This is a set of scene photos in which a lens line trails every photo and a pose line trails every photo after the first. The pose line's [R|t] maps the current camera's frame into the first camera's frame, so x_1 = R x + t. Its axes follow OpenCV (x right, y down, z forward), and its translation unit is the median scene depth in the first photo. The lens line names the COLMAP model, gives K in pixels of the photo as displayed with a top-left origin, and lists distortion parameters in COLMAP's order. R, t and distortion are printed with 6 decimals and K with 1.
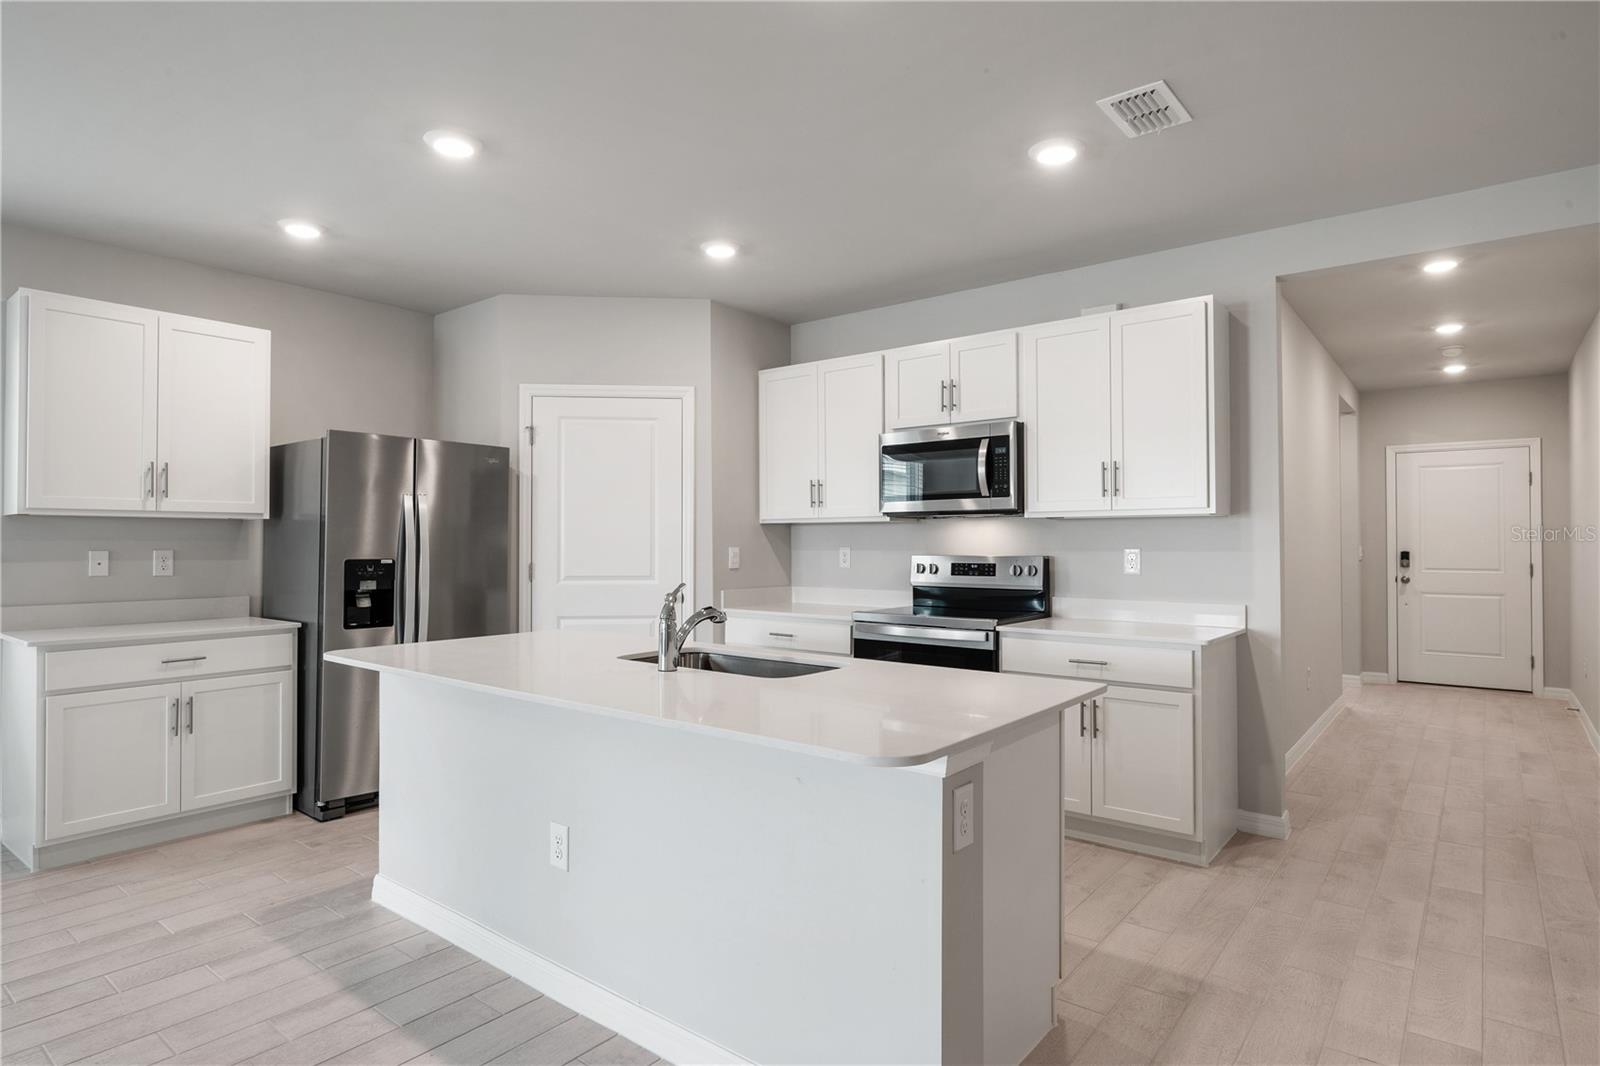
lens RADIAL K [[854.8, 0, 799.9], [0, 854.8, 532.3], [0, 0, 1]] dist [-0.002938, -0.000907]
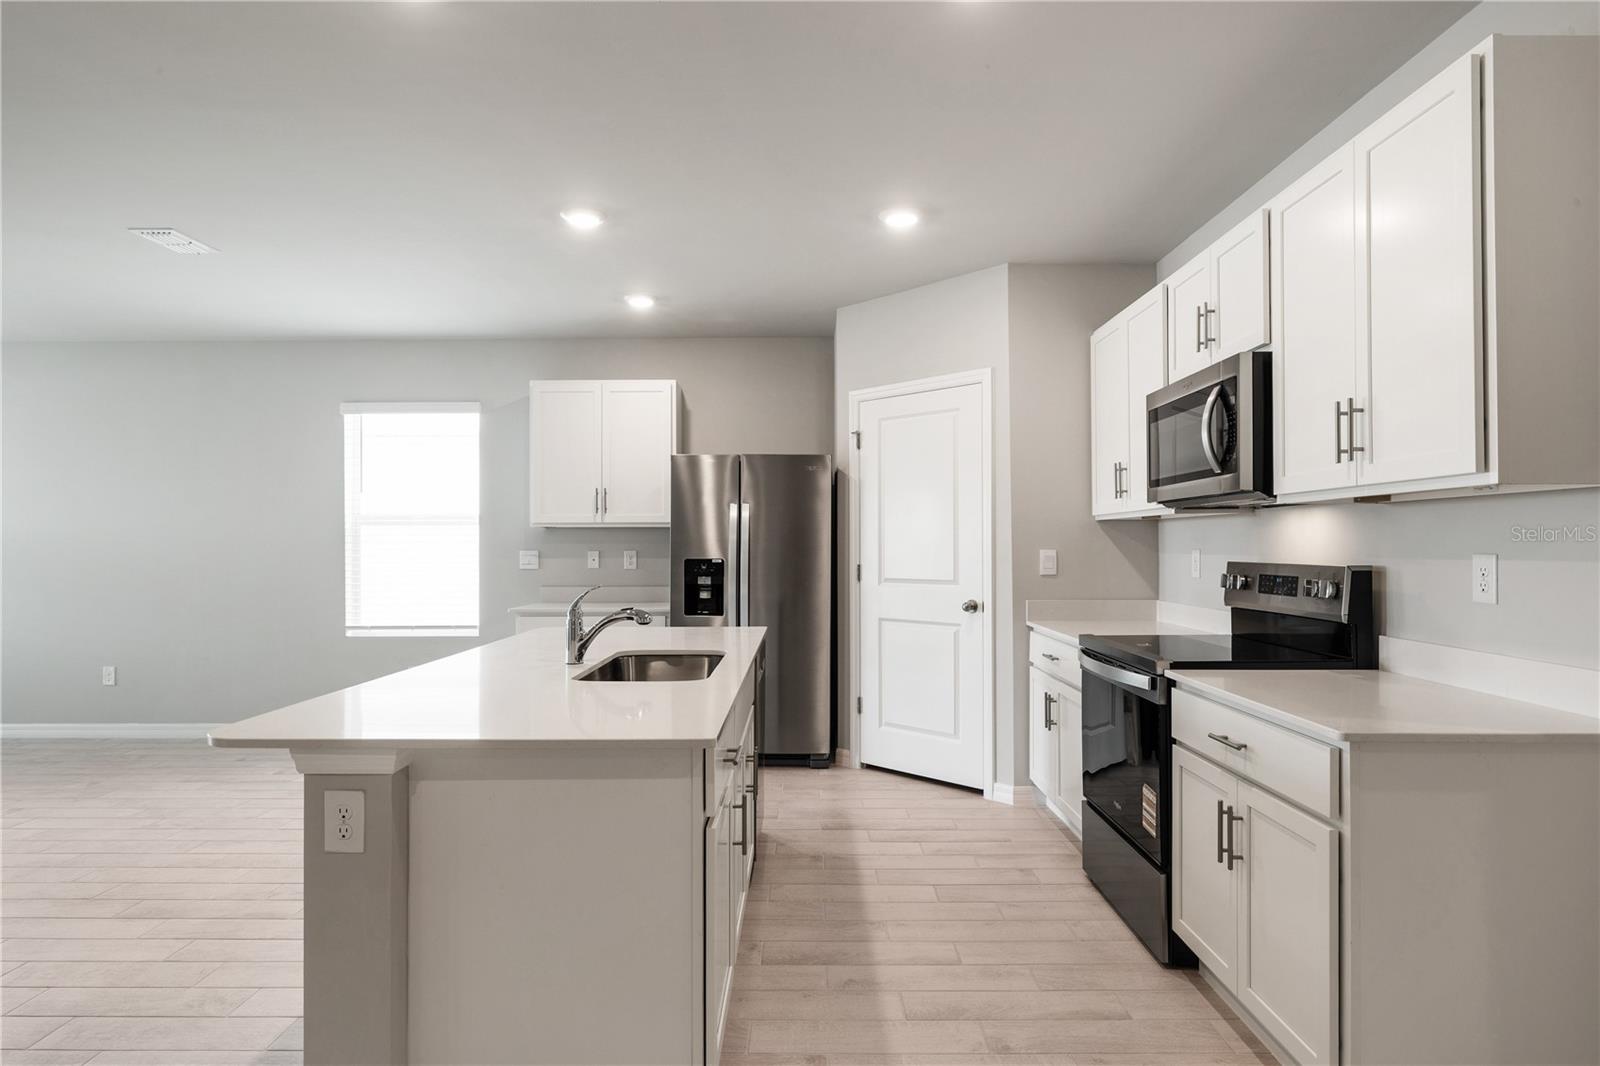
lens RADIAL K [[888.5, 0, 804.1], [0, 888.5, 546.1], [0, 0, 1]] dist [-0.004129, -0.000268]
pose [[0.619680, 0.000219, -0.784855, 0.556378], [0.012760, 0.999865, 0.010353, 0.002384], [0.784751, -0.016430, 0.619593, 0.324933]]
